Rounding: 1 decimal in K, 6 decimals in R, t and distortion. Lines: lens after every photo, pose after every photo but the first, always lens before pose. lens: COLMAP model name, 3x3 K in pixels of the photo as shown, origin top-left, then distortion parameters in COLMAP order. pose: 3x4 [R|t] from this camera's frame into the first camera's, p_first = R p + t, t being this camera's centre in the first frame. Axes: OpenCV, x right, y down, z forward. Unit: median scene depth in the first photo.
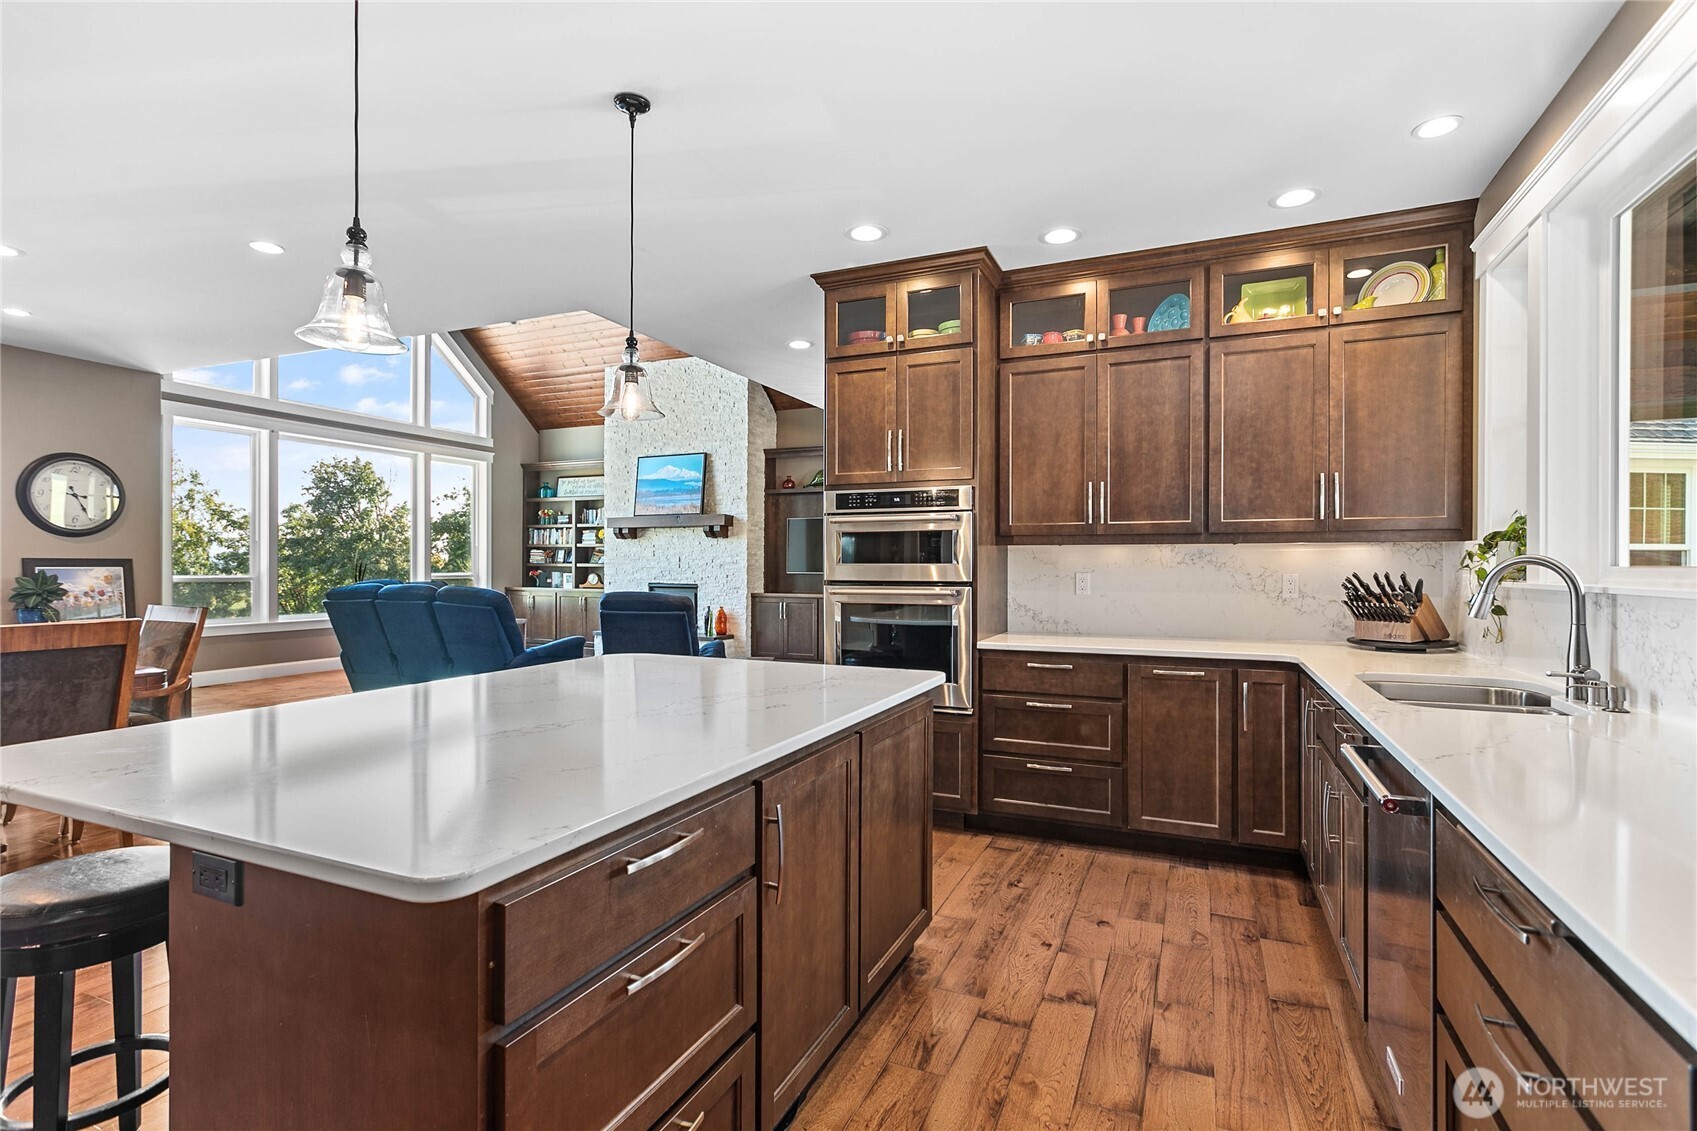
lens RADIAL K [[807.5, 0, 847.3], [0, 807.5, 569.9], [0, 0, 1]] dist [0.000107, 0.001863]
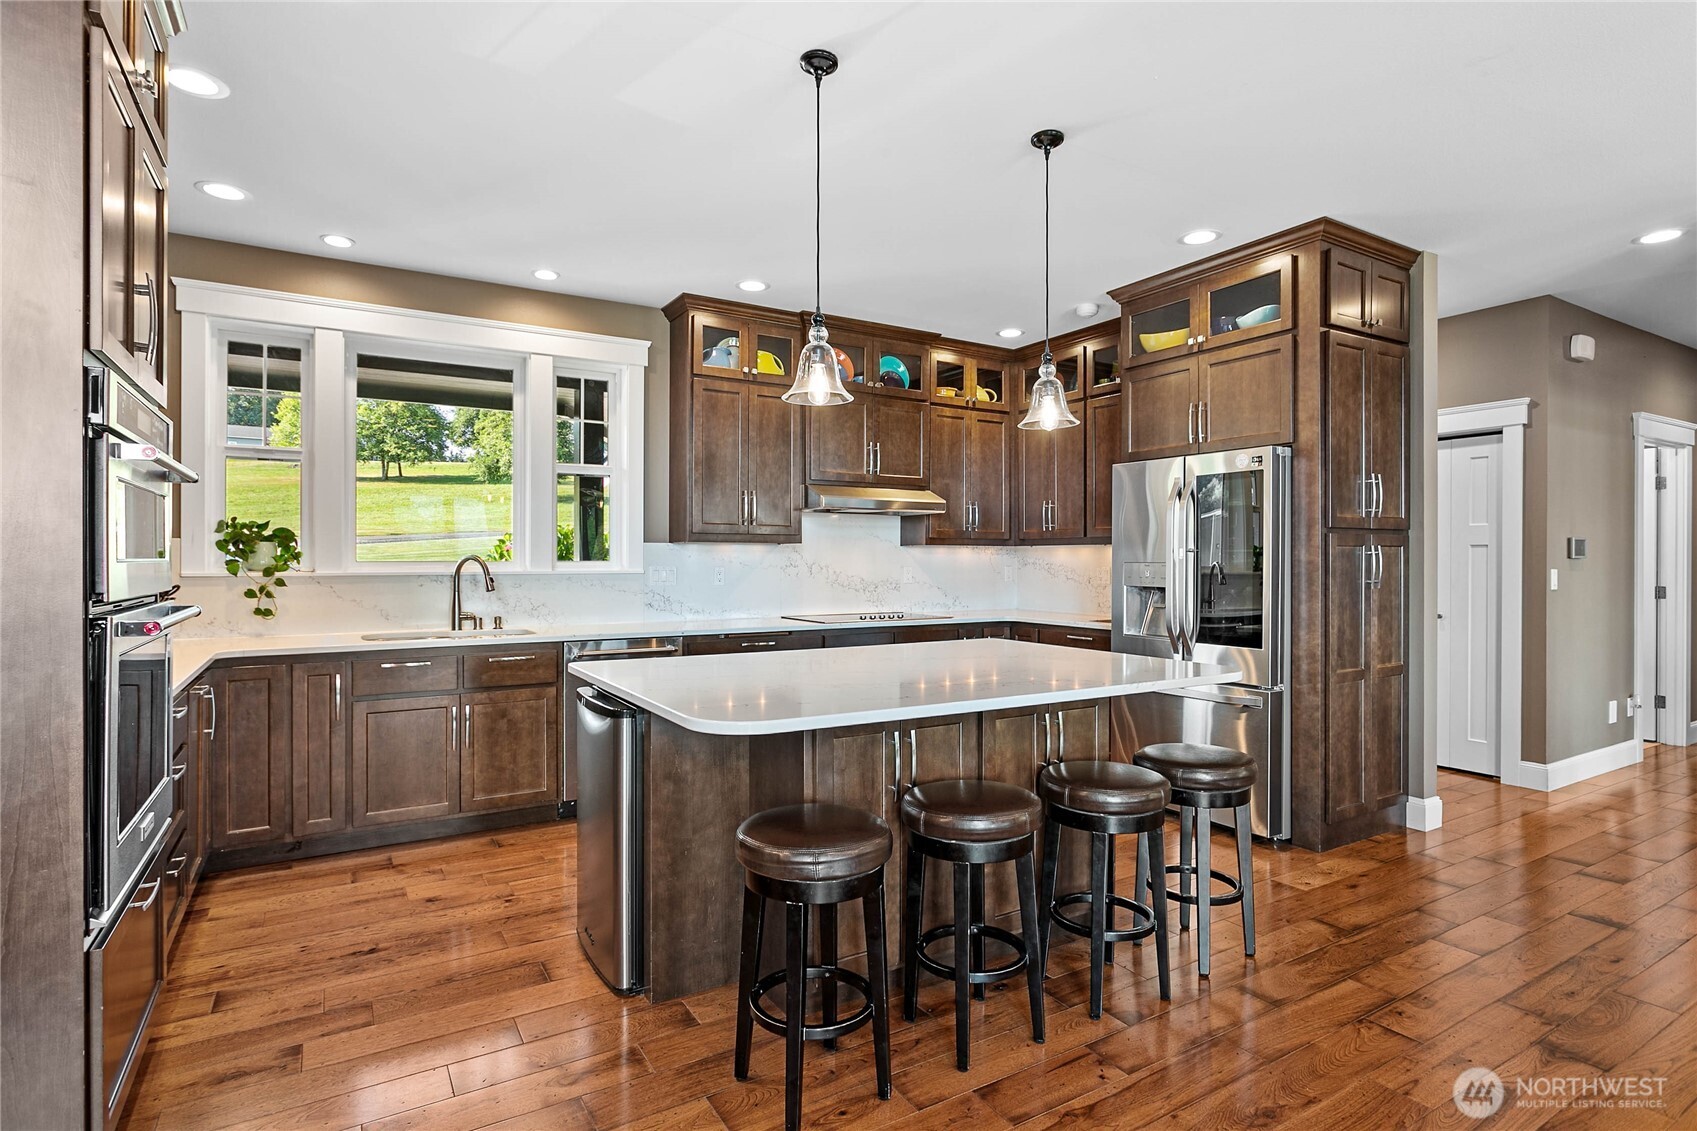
lens RADIAL K [[856.6, 0, 853.4], [0, 856.6, 563.4], [0, 0, 1]] dist [-0.006843, 0.002185]
pose [[-0.822035, -0.003939, 0.569424, -0.215550], [0.001556, 0.999957, 0.009163, -0.003313], [-0.569435, 0.008419, -0.821993, 0.447565]]
